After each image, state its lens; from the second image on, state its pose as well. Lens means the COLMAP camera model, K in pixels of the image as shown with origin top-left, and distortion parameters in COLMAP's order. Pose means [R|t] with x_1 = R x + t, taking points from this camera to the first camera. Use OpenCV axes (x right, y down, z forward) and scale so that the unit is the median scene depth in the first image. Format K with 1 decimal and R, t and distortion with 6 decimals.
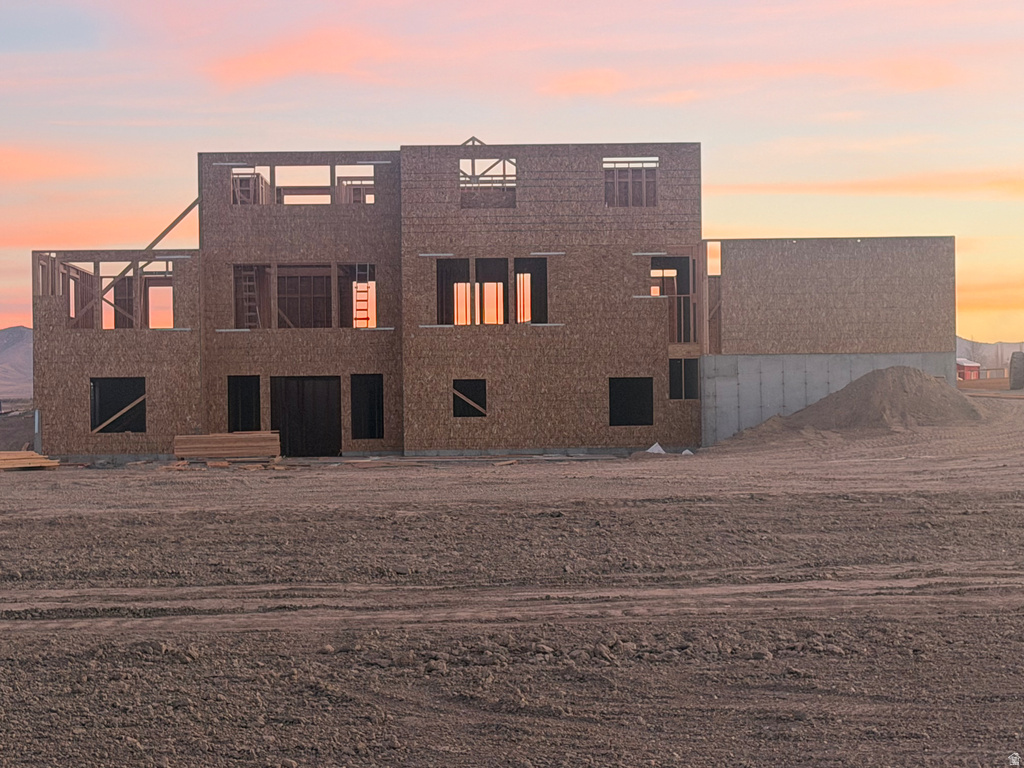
lens RADIAL K [[2627.5, 0, 558.7], [0, 2627.5, 384.0], [0, 0, 1]] dist [0.105551, 0.138576]
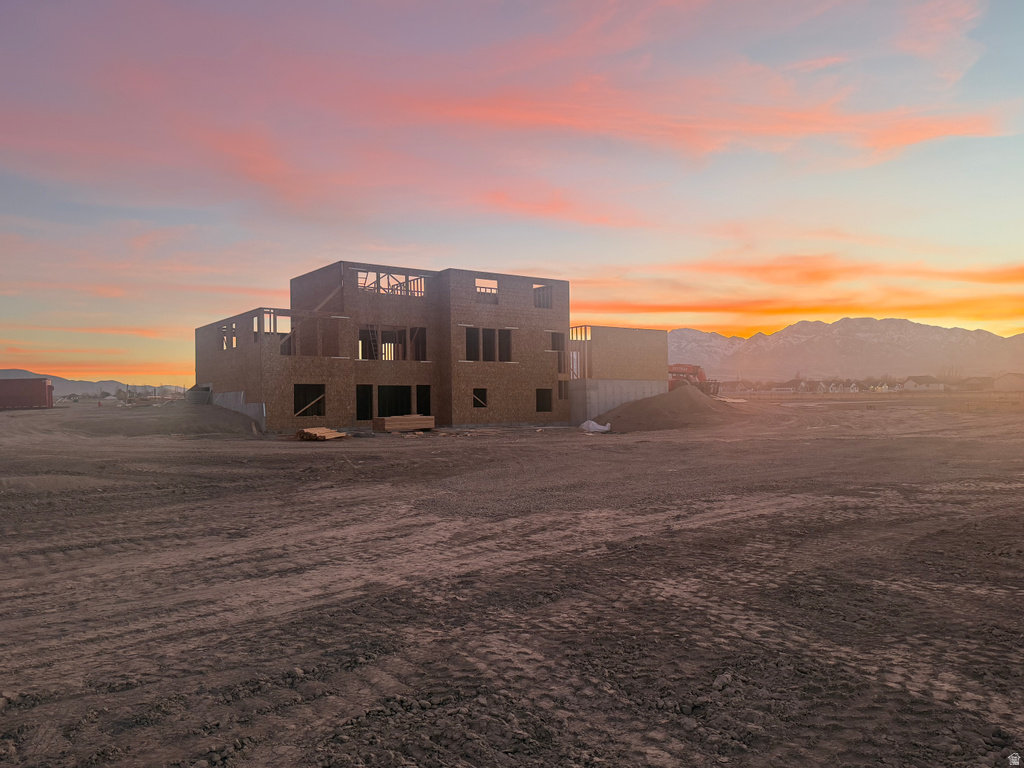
lens RADIAL K [[798.2, 0, 512.0], [0, 798.2, 384.0], [0, 0, 1]] dist [0.085786, -0.095724]
pose [[0.818115, 0.019391, 0.574728, -0.362273], [-0.007980, 0.999718, -0.022370, 0.008125], [-0.575000, 0.013715, 0.818039, 0.489771]]
